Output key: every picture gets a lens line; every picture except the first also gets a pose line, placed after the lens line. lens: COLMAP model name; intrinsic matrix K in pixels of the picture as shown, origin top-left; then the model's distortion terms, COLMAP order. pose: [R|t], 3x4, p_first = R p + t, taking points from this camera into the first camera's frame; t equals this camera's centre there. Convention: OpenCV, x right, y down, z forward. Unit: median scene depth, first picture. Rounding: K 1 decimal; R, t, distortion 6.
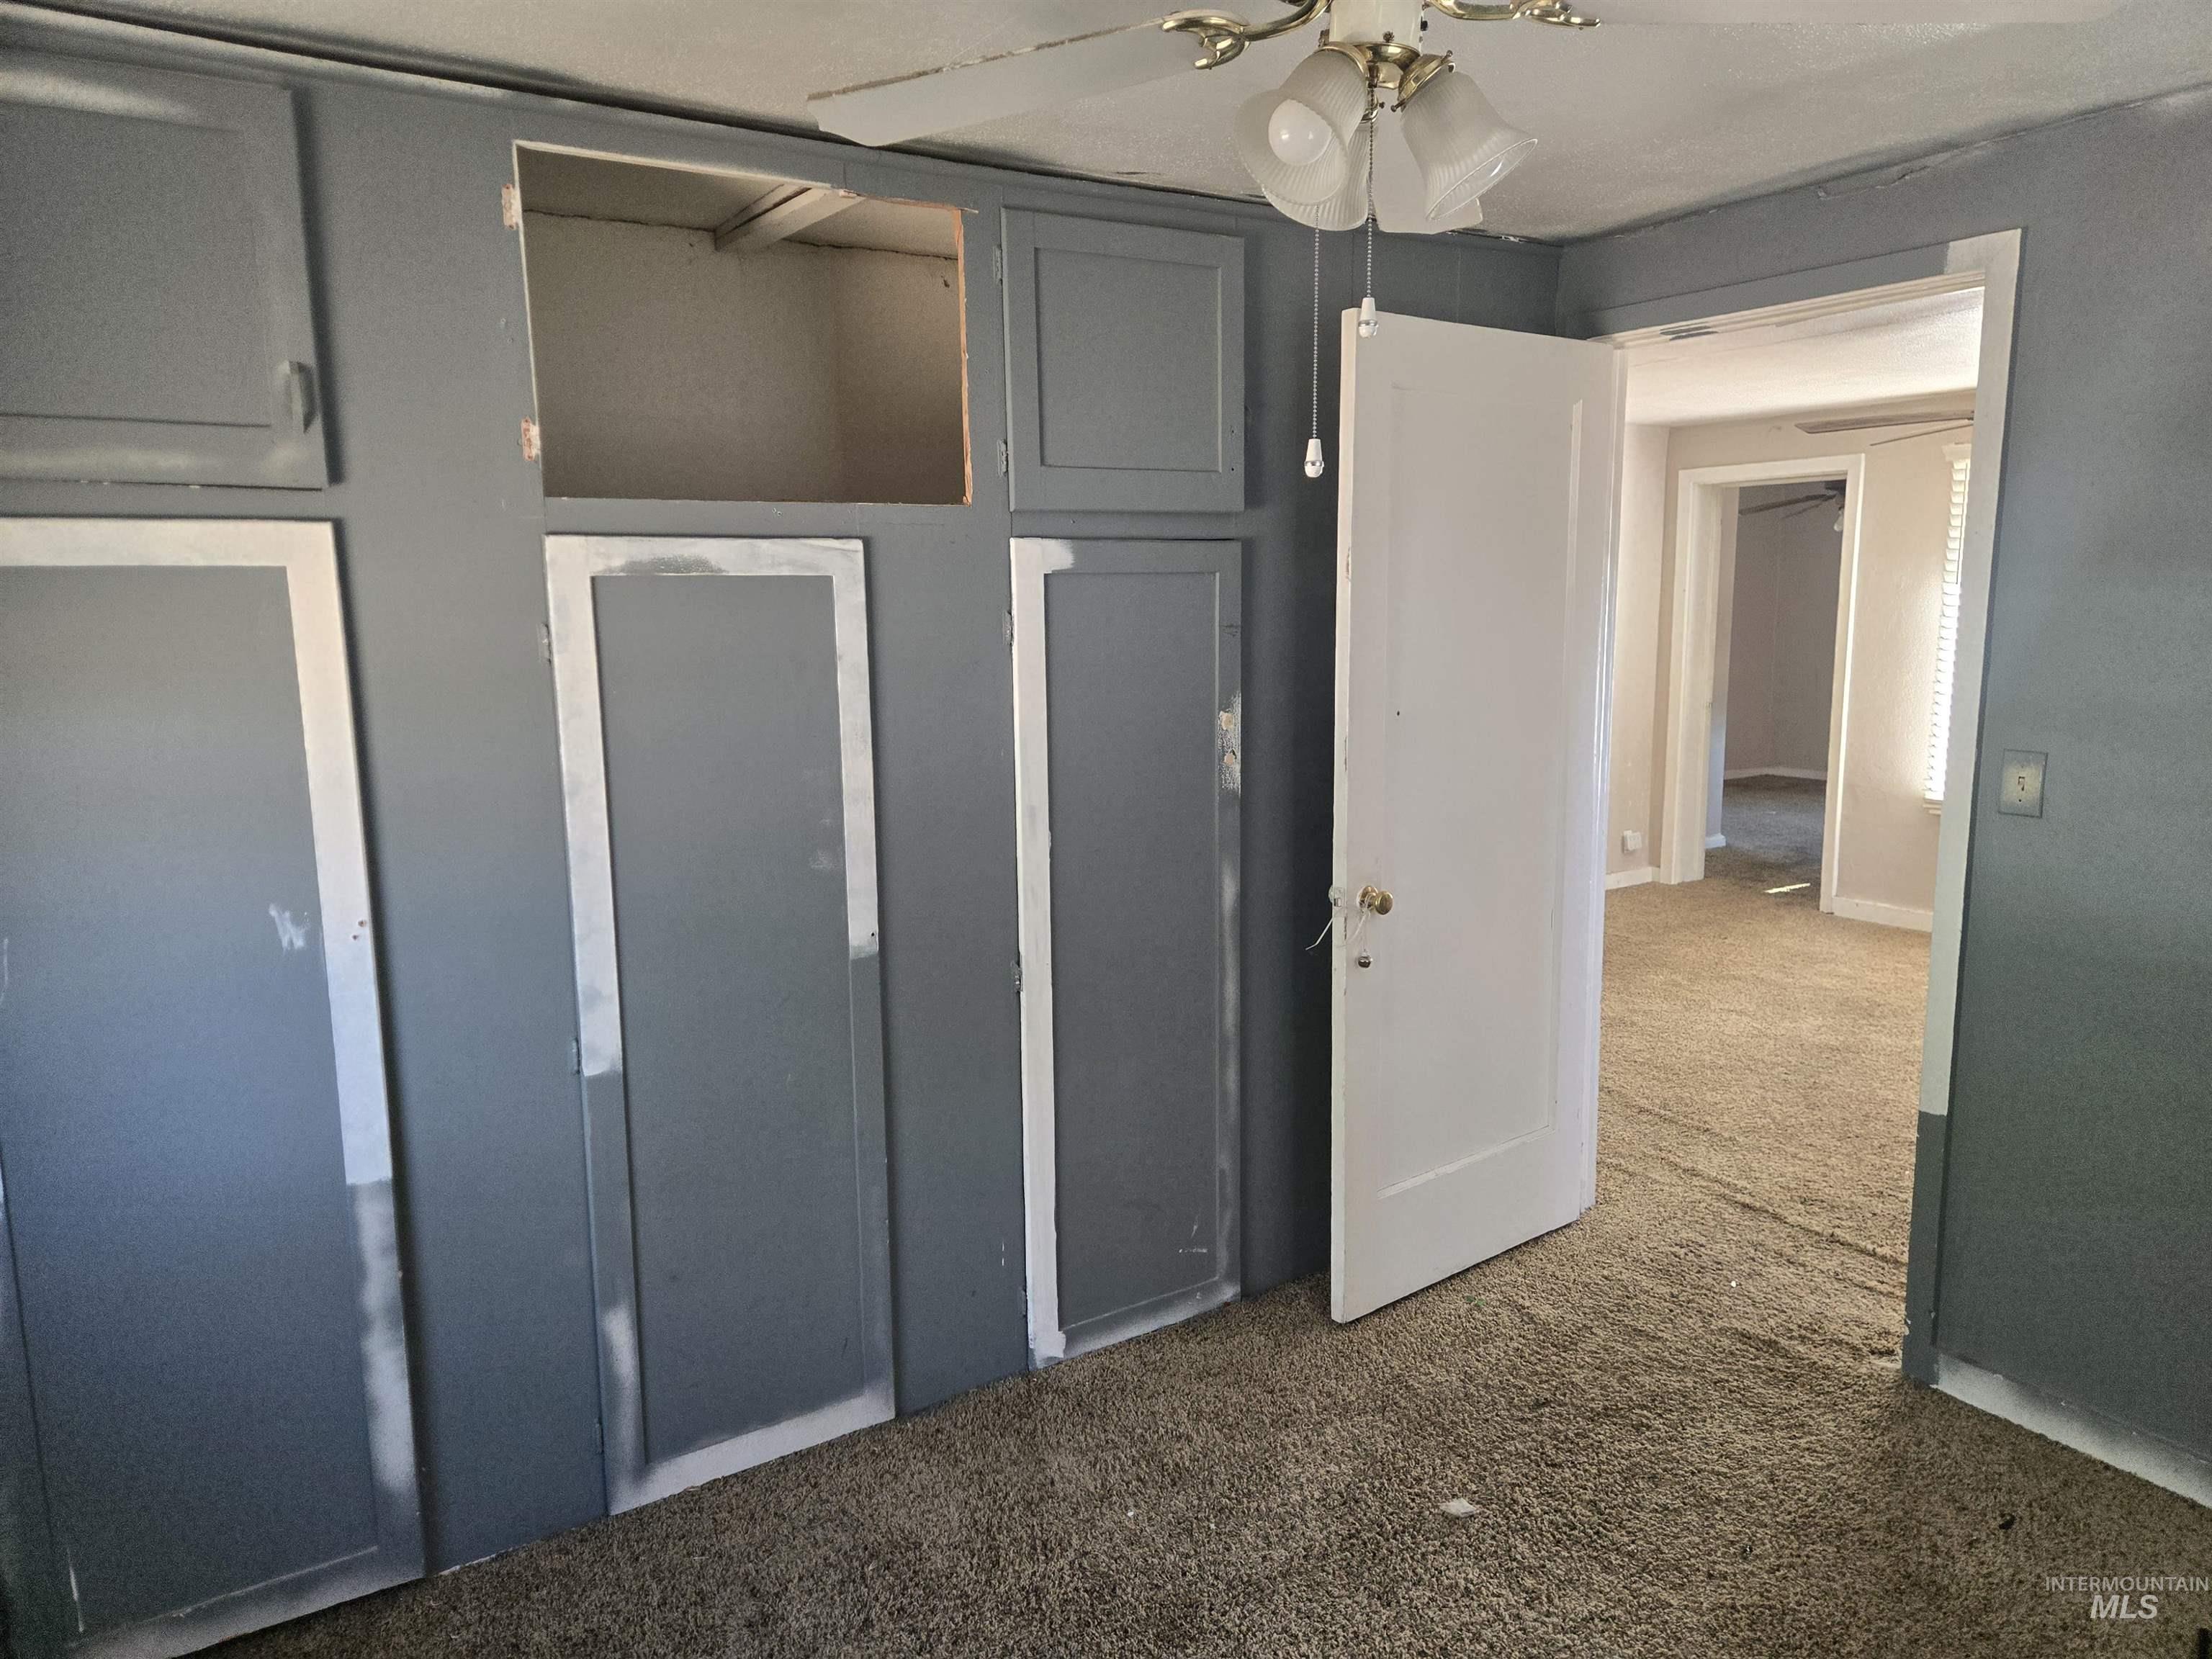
lens RADIAL K [[1480.4, 0, 1111.6], [0, 1480.4, 825.4], [0, 0, 1]] dist [0.062698, -0.048714]
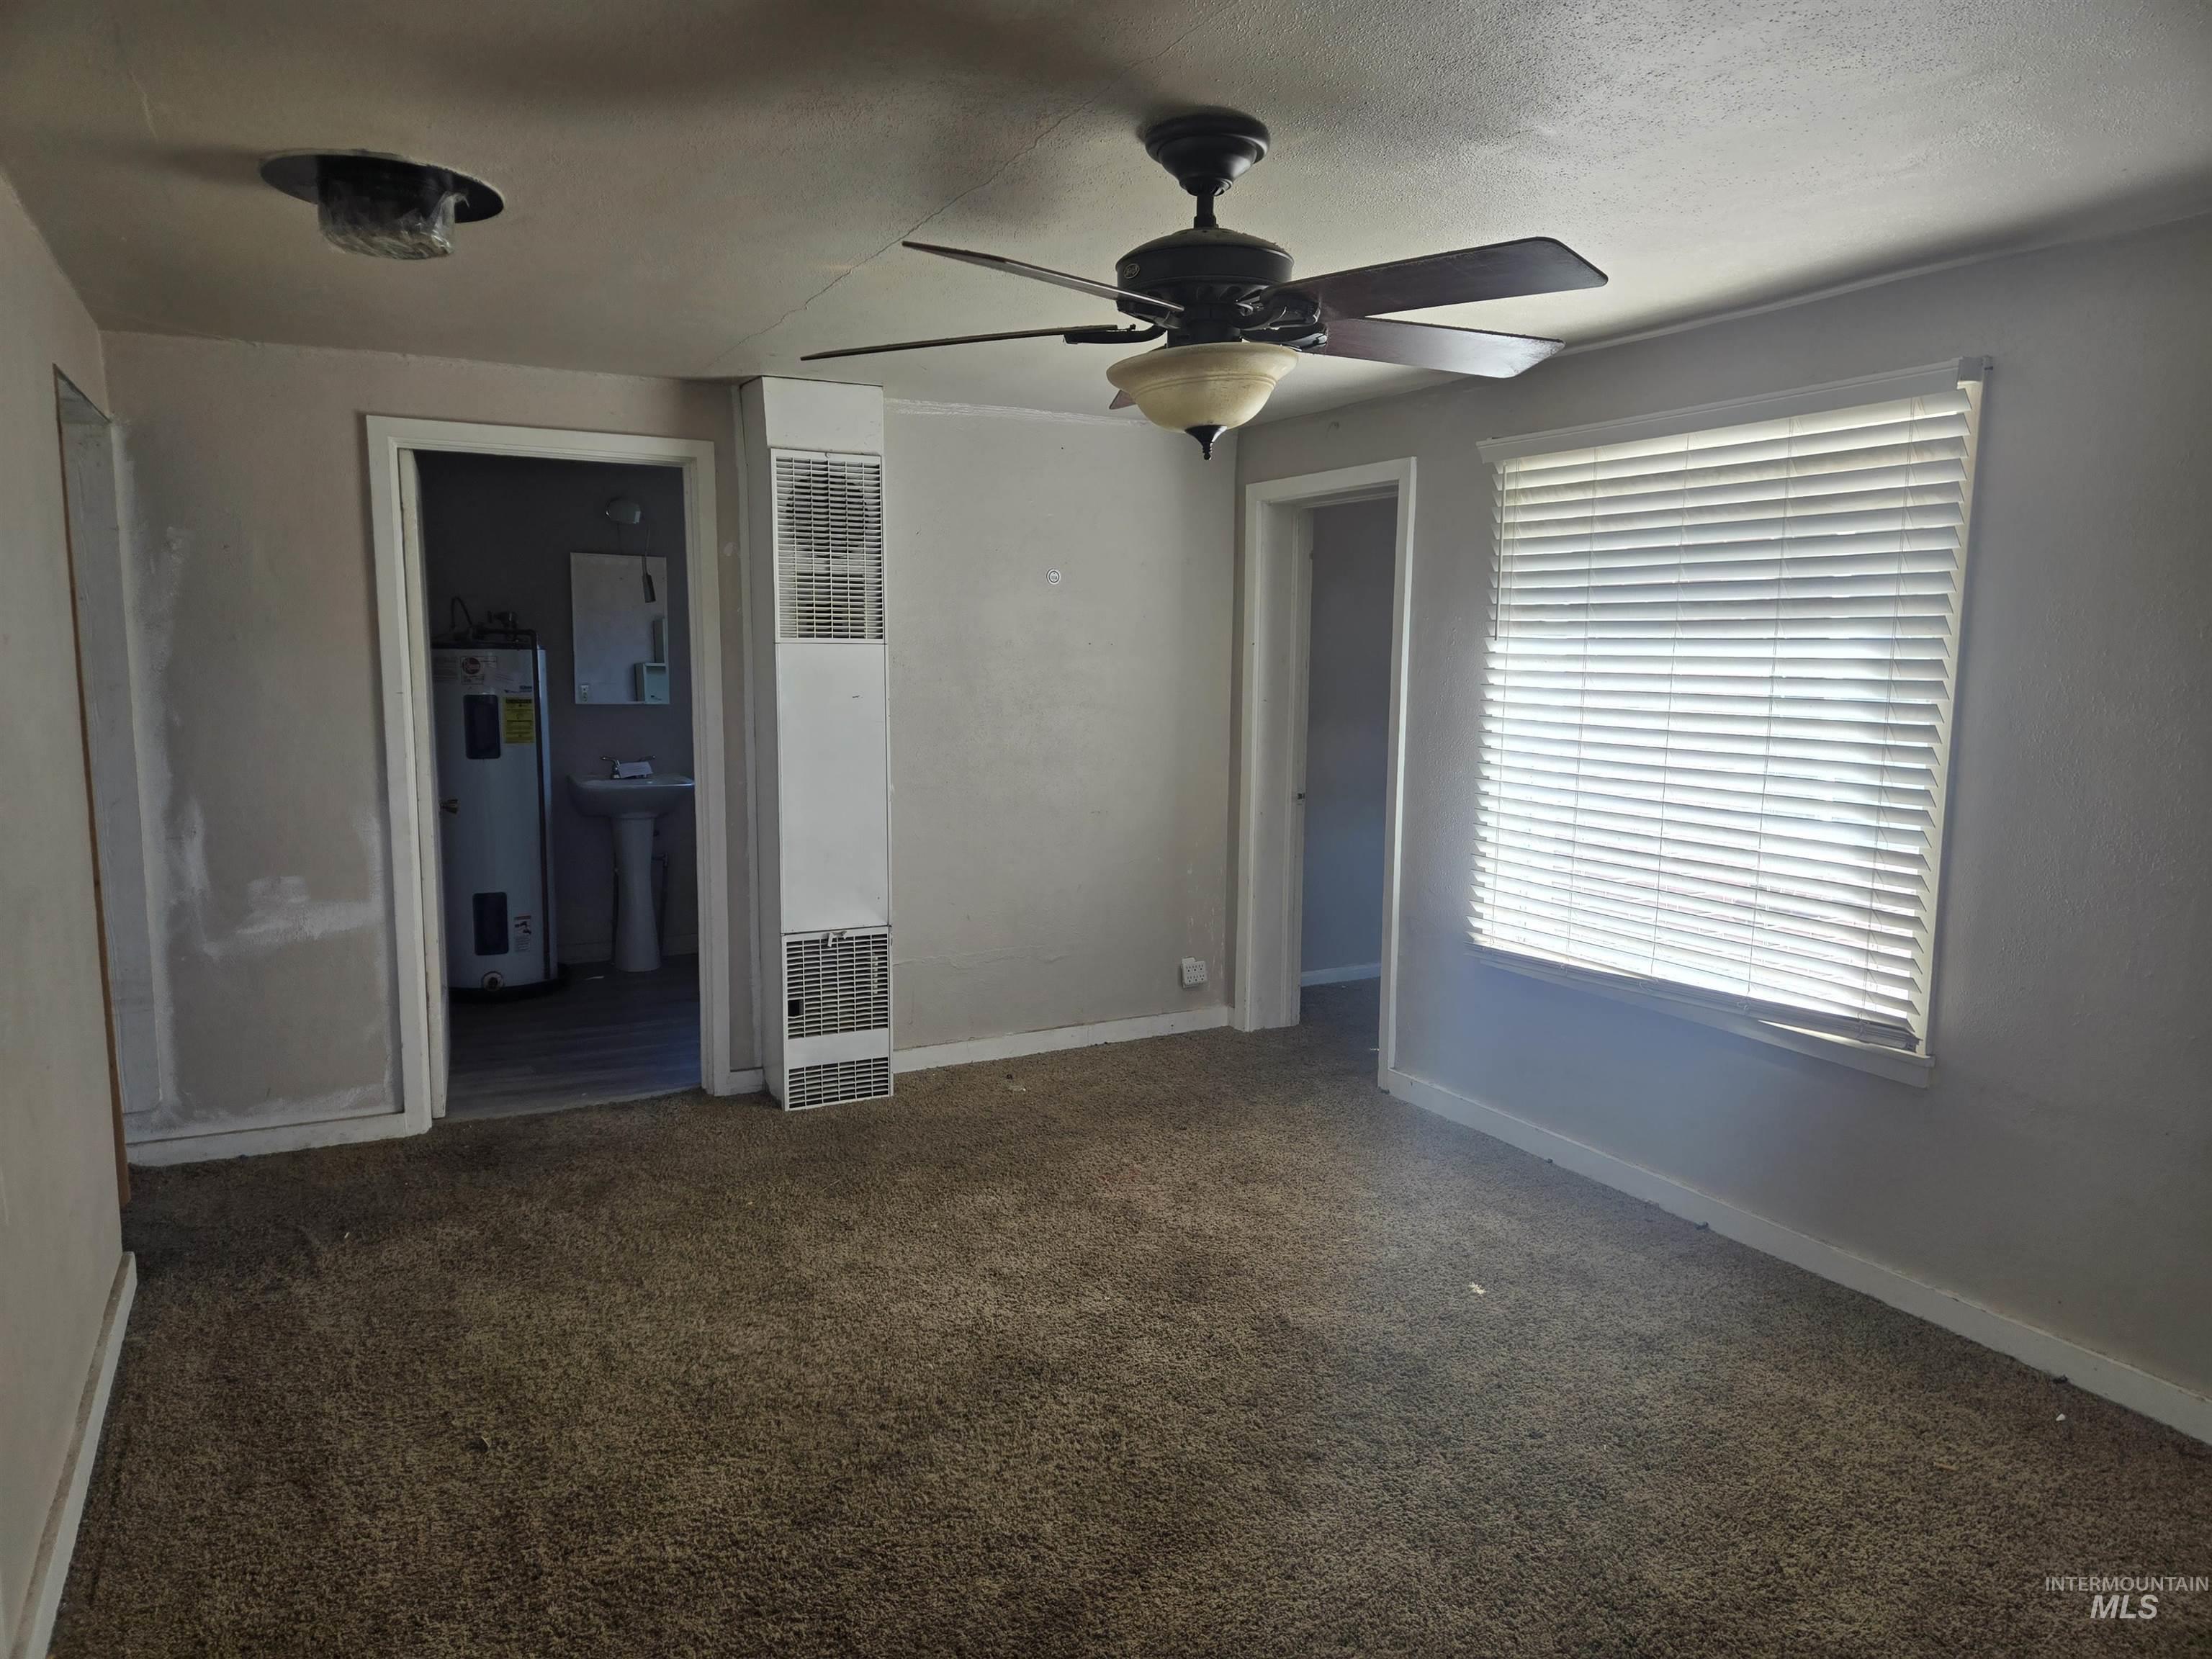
lens RADIAL K [[1480.4, 0, 1091.2], [0, 1480.4, 840.3], [0, 0, 1]] dist [0.062698, -0.048714]
pose [[0.996588, 0.030613, -0.076653, 0.358935], [-0.032559, 0.999175, -0.024257, -0.037109], [0.075847, 0.026670, 0.996763, 0.248964]]
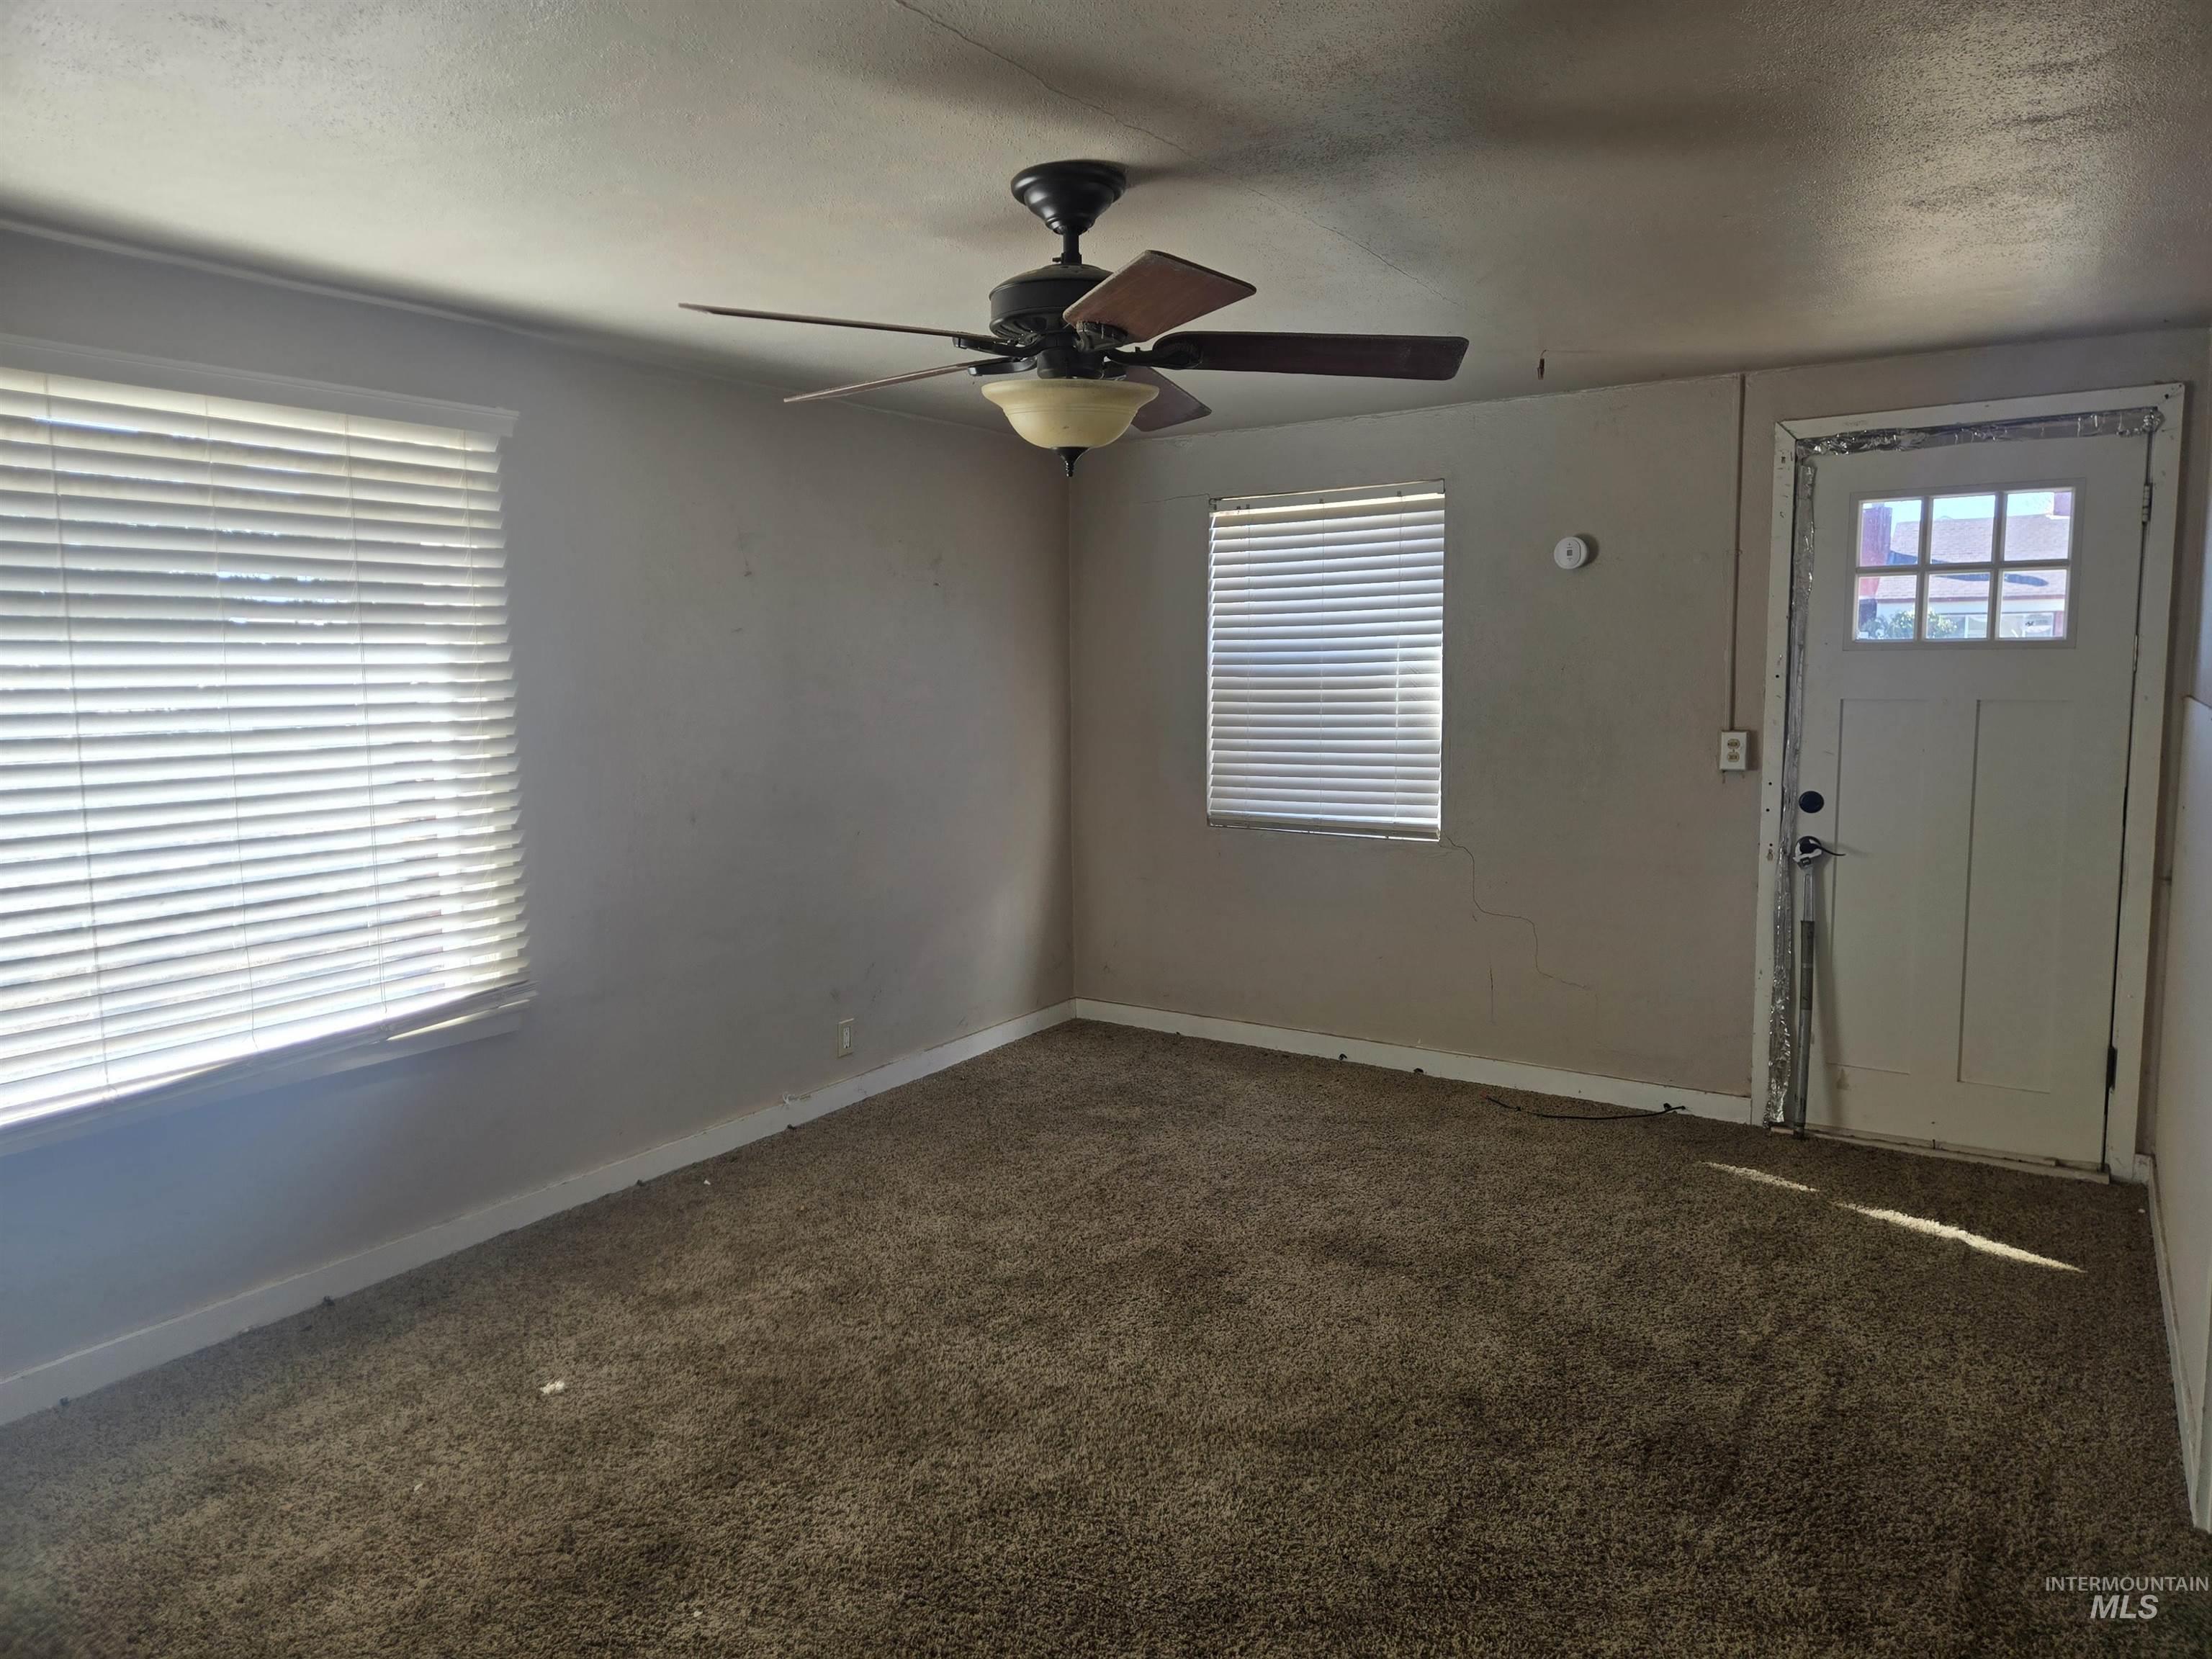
lens RADIAL K [[1480.4, 0, 1093.8], [0, 1480.4, 821.5], [0, 0, 1]] dist [0.062698, -0.048714]
pose [[-0.420402, -0.087532, 0.903106, 0.027025], [0.155347, 0.973695, 0.166689, -0.108310], [-0.893941, 0.210371, -0.395745, 0.728556]]
